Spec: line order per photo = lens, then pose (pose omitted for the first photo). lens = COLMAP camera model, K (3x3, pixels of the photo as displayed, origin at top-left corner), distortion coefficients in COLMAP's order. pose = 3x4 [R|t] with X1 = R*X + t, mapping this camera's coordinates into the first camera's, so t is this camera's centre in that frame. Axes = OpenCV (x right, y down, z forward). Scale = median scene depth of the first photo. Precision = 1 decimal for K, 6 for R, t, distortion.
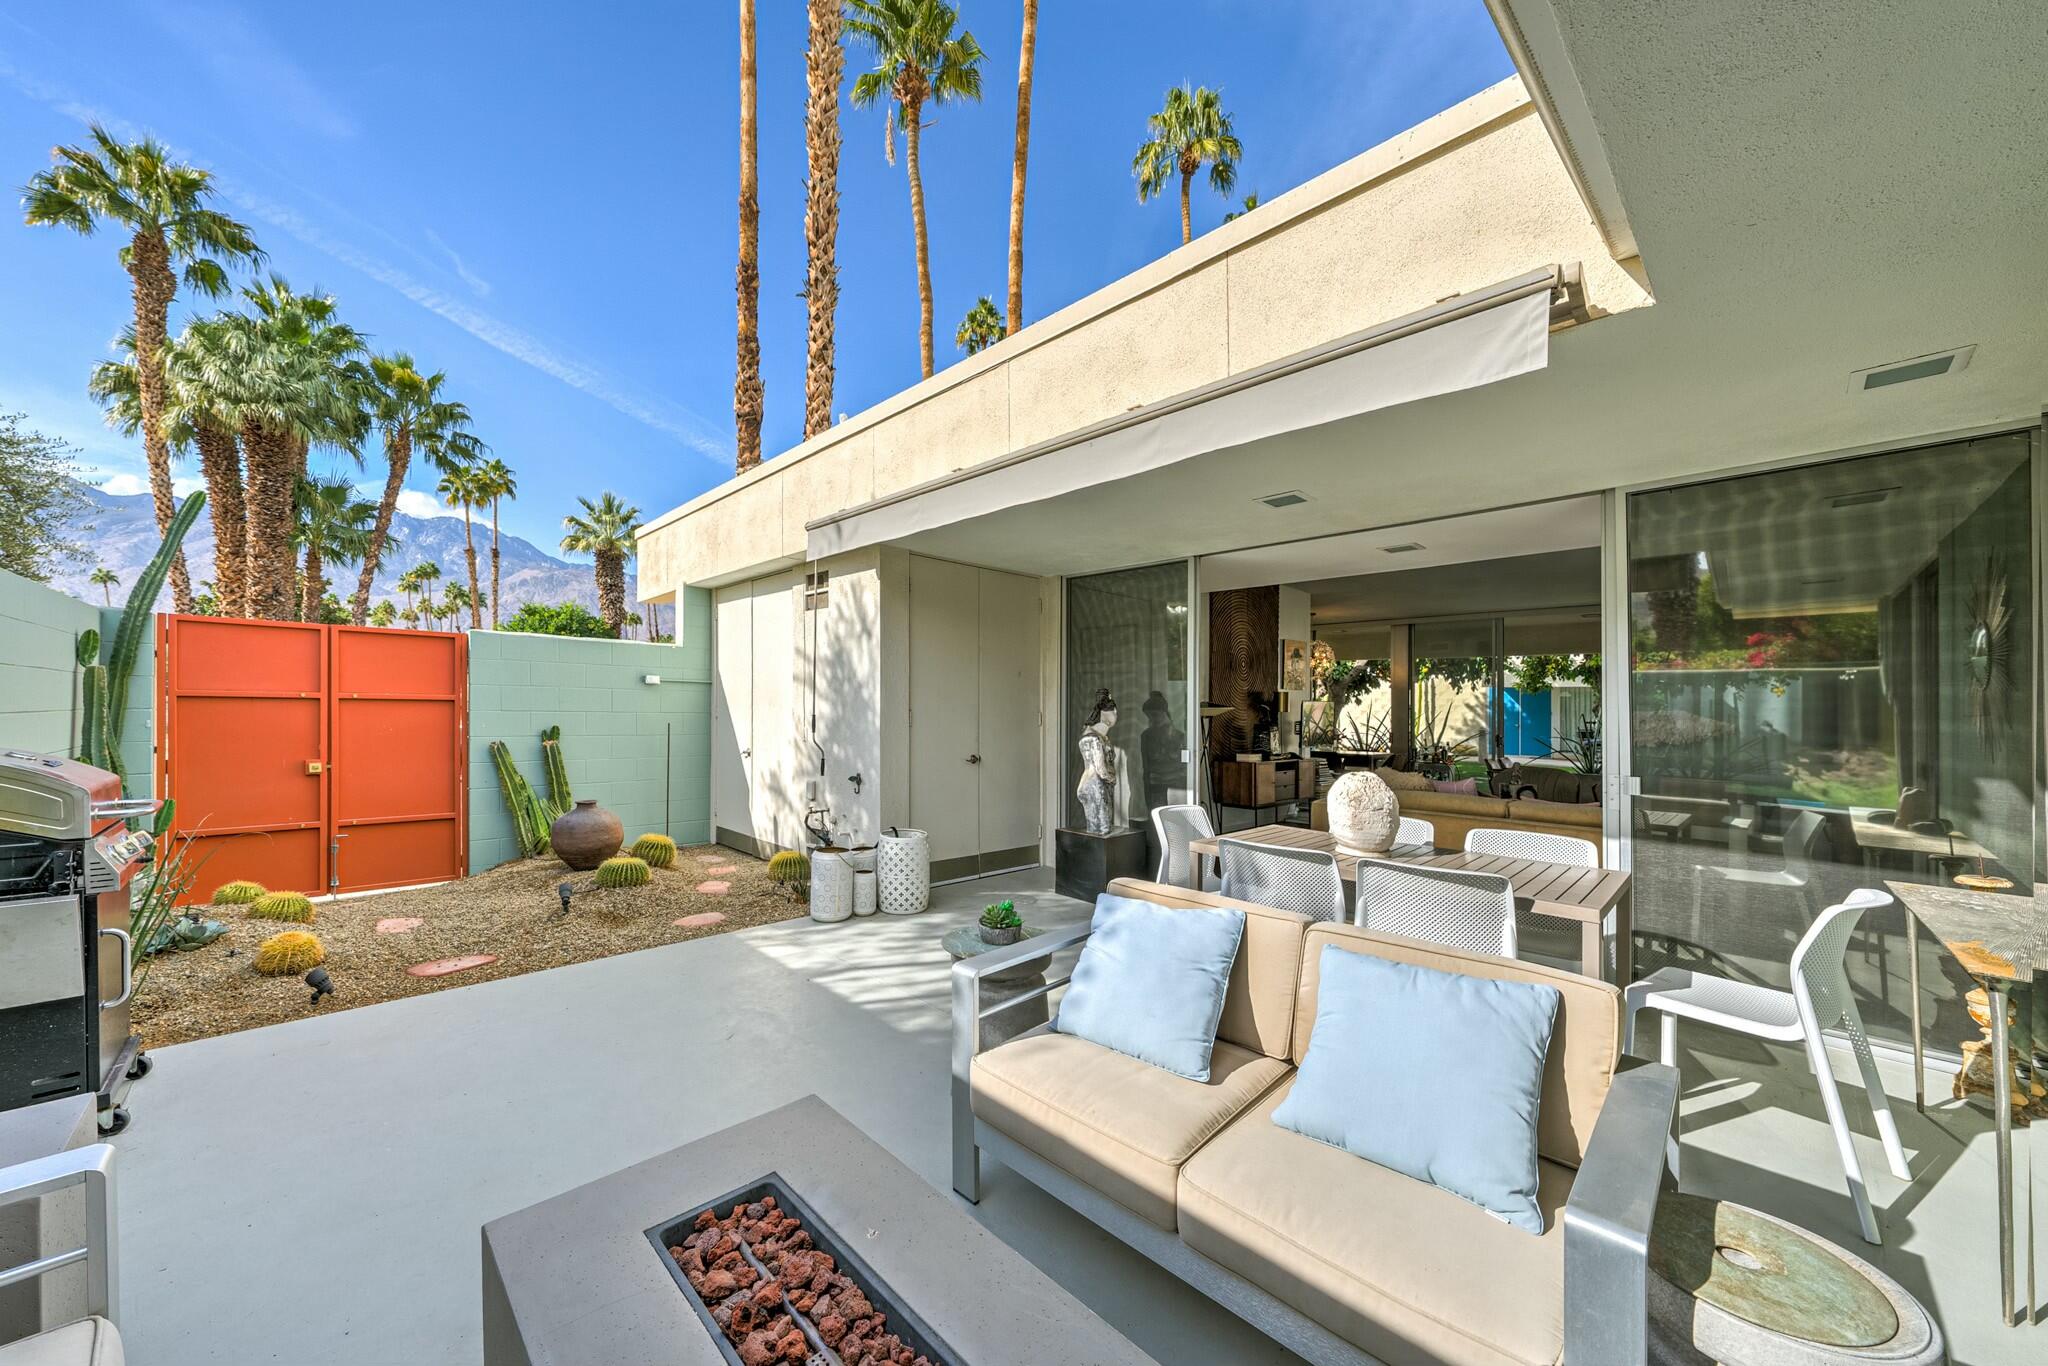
lens RADIAL K [[704.0, 0, 942.2], [0, 704.0, 715.9], [0, 0, 1]] dist [-0.005194, 0.000365]
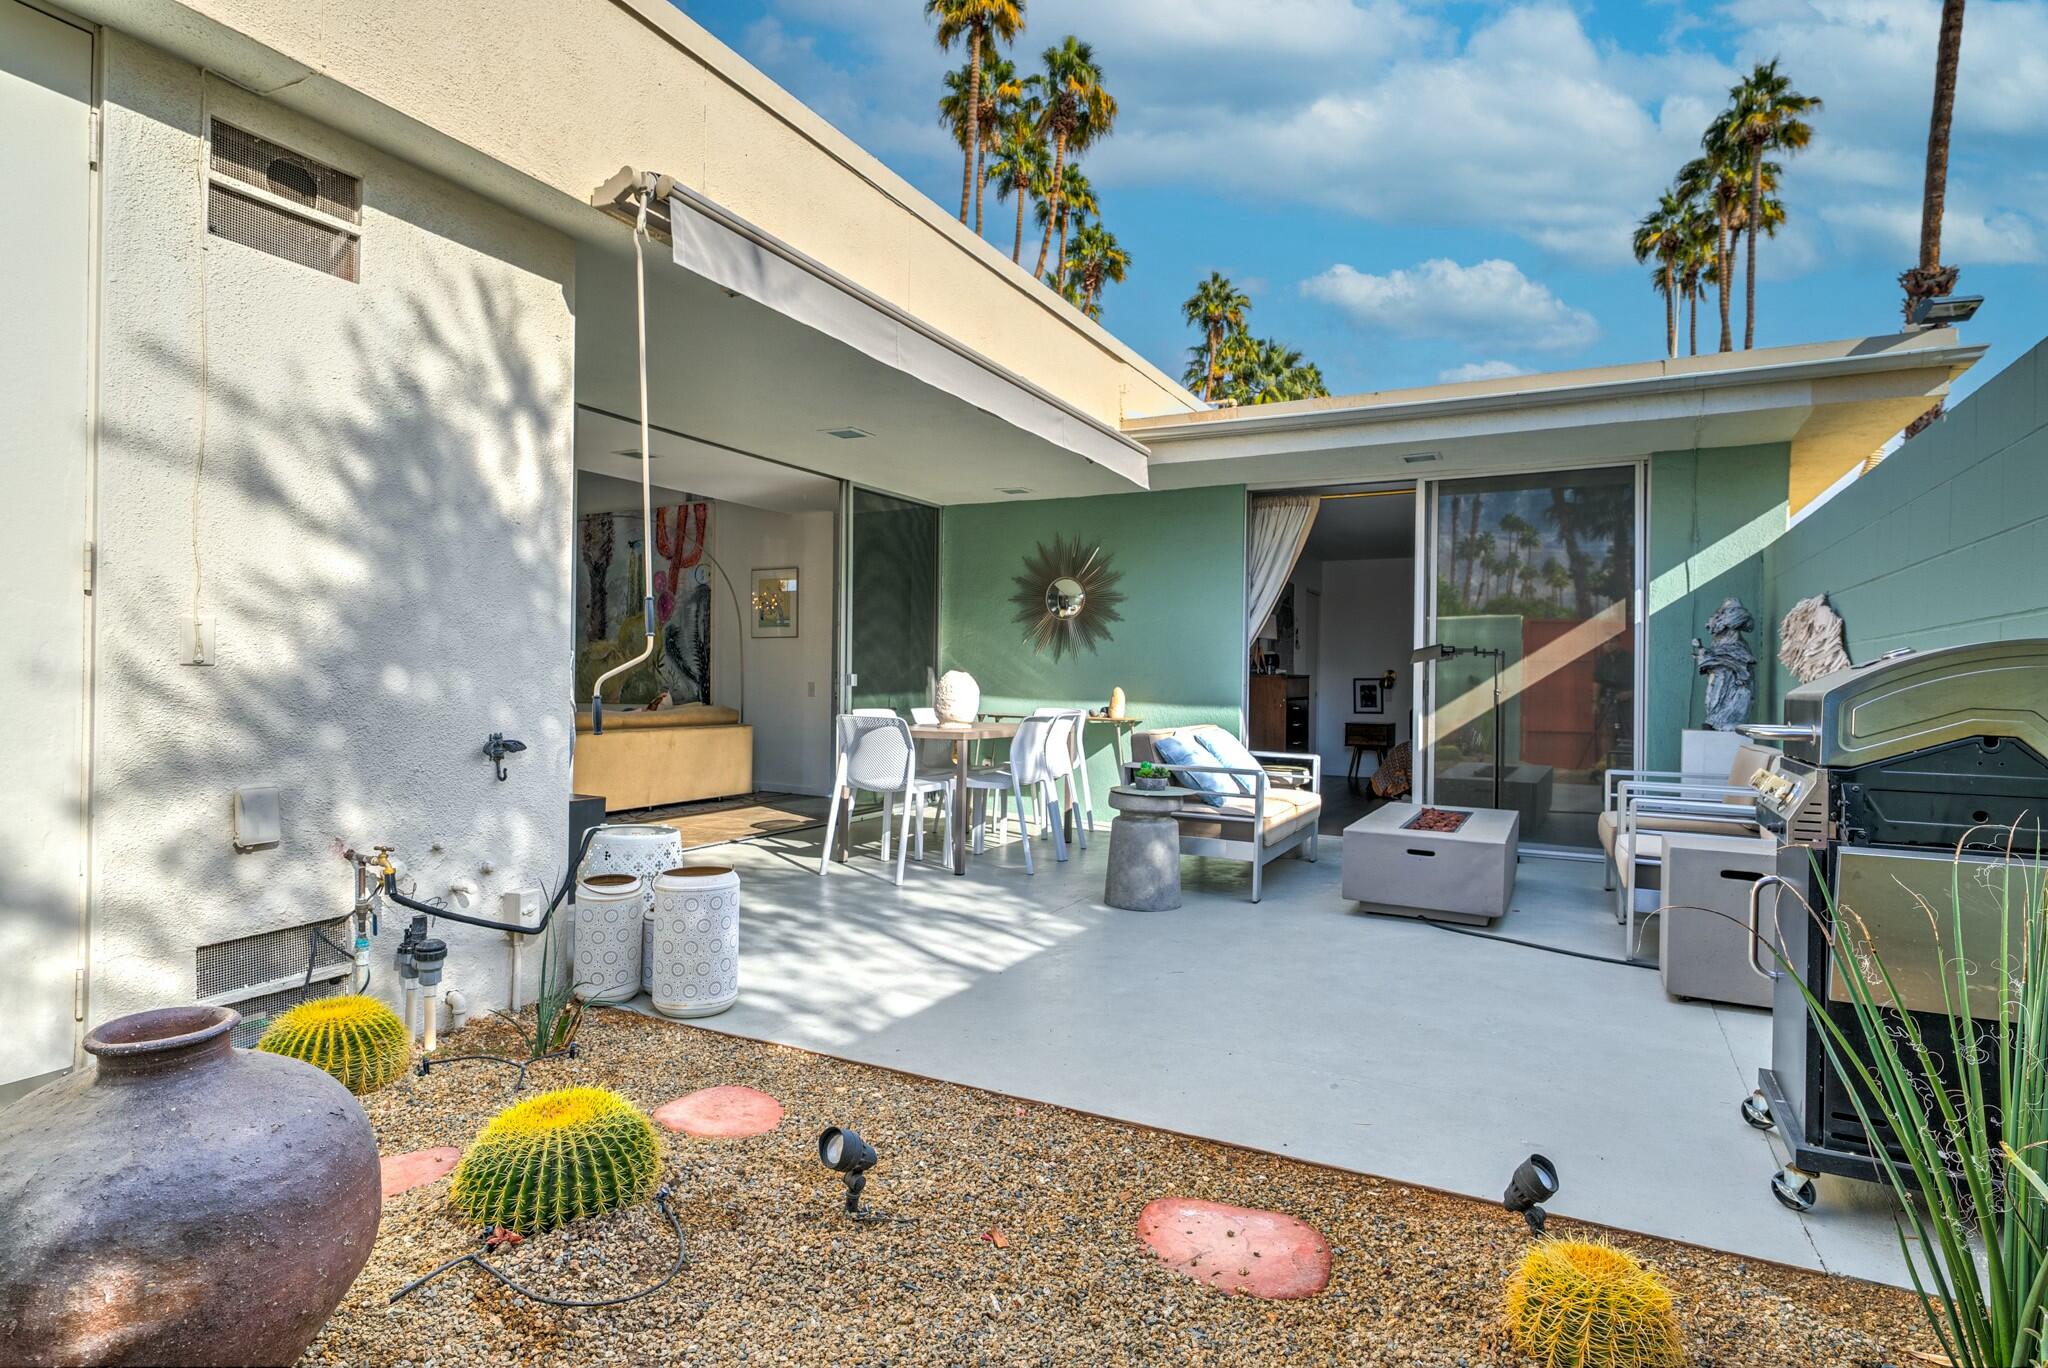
lens RADIAL K [[1055.7, 0, 1025.4], [0, 1055.7, 670.7], [0, 0, 1]] dist [-0.003774, -0.000896]
pose [[-0.354888, -0.010372, 0.934851, -0.202620], [-0.007759, 0.999937, 0.008149, 0.008872], [-0.934877, -0.004361, -0.354946, 0.227159]]
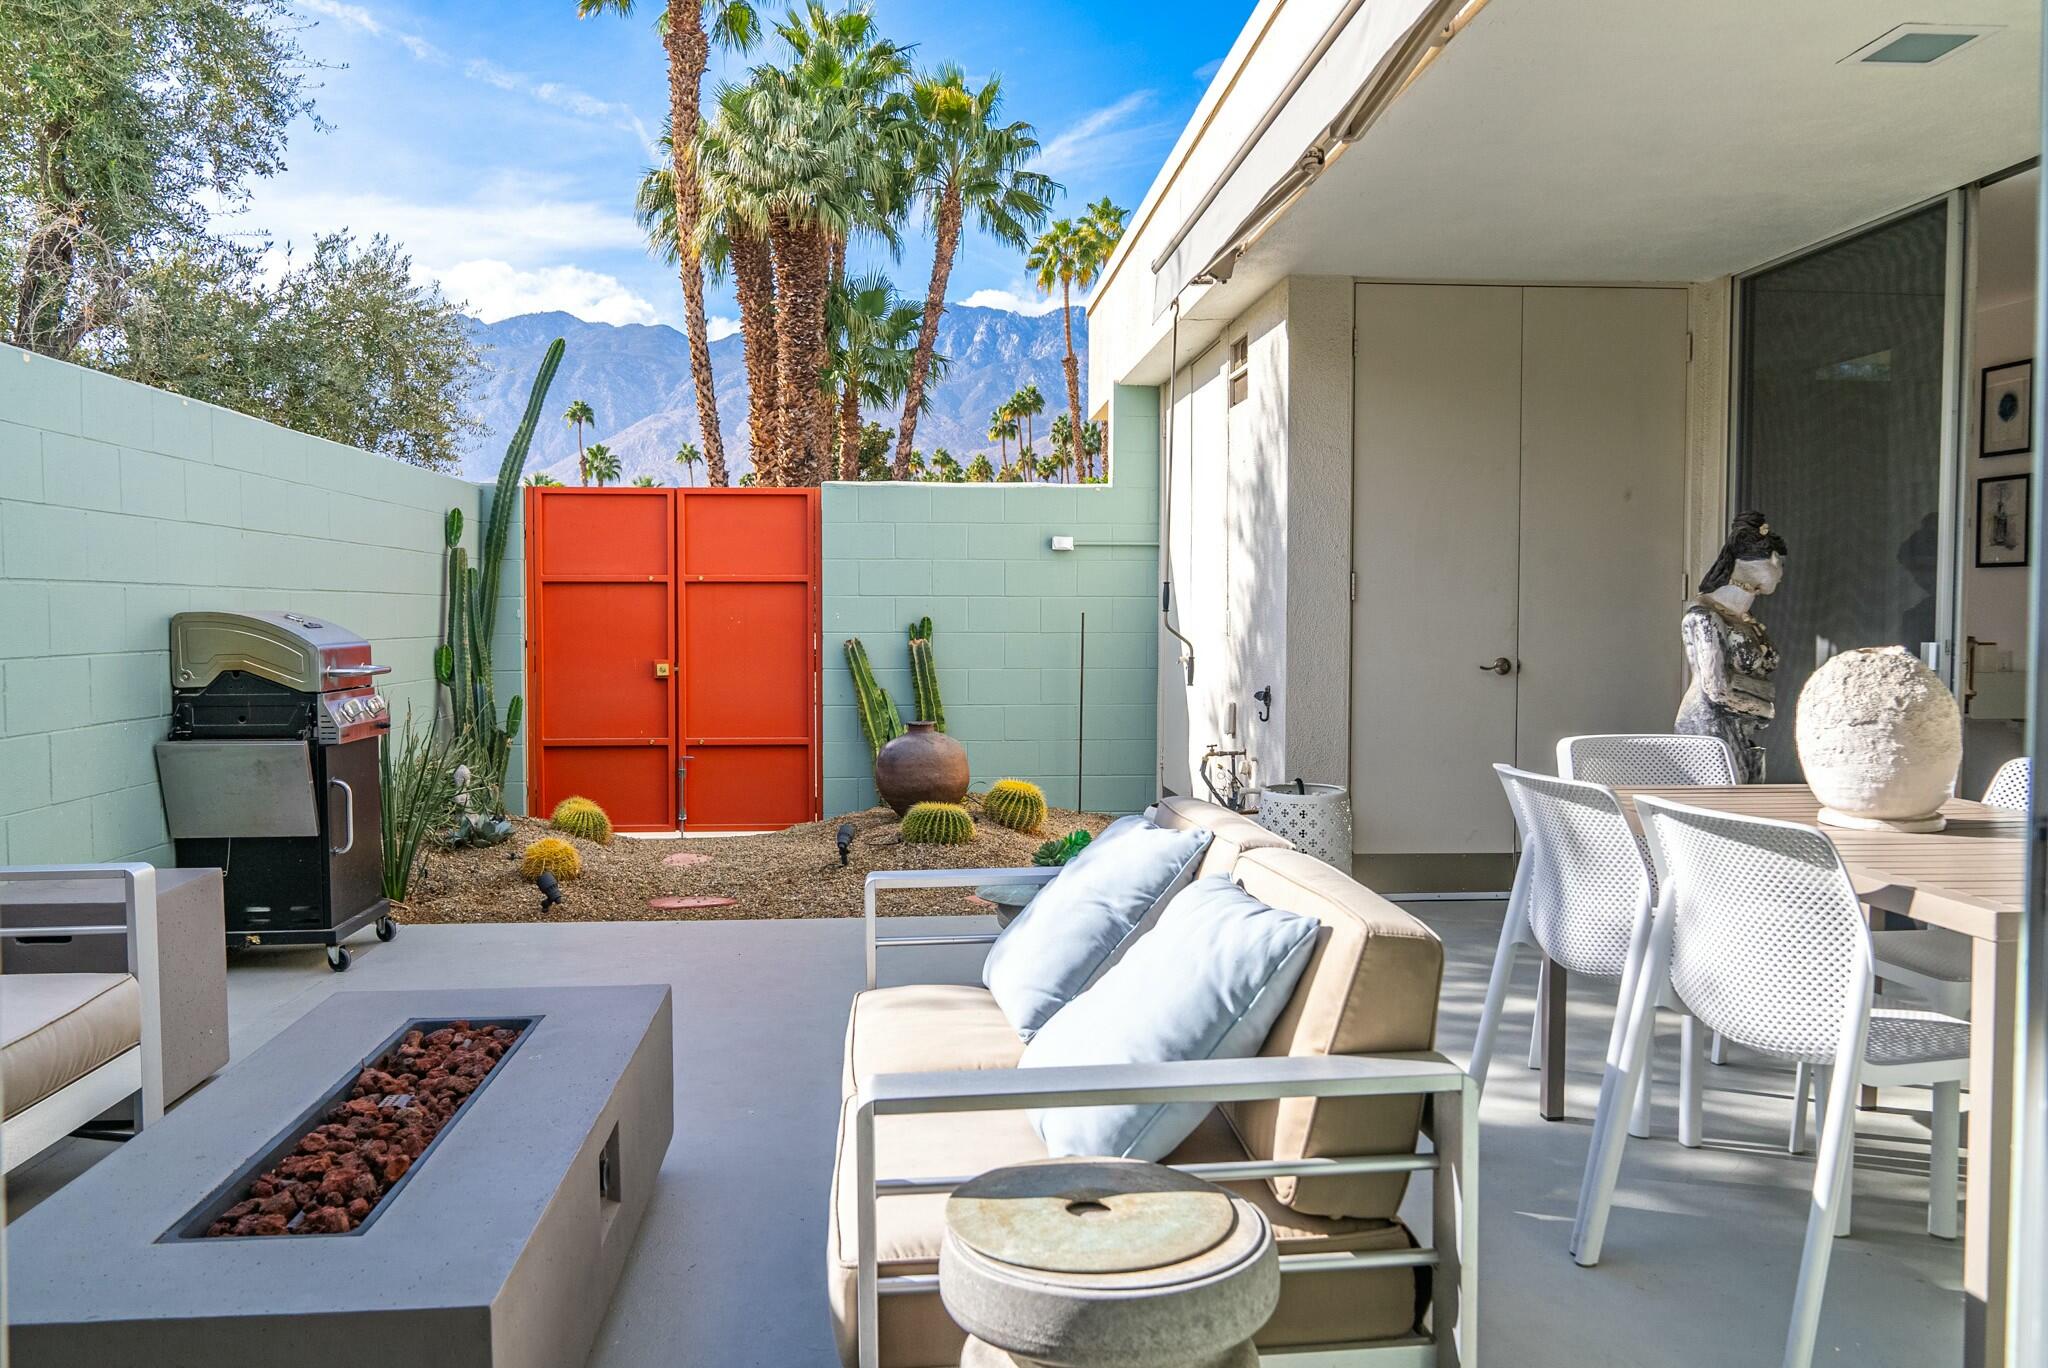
lens RADIAL K [[1421.6, 0, 1021.4], [0, 1421.6, 687.1], [0, 0, 1]] dist [-0.012817, -0.001687]
pose [[0.795660, 0.016830, -0.605509, 0.090203], [0.004374, 0.999428, 0.033527, 0.009343], [0.605727, -0.029325, 0.795132, -0.007362]]
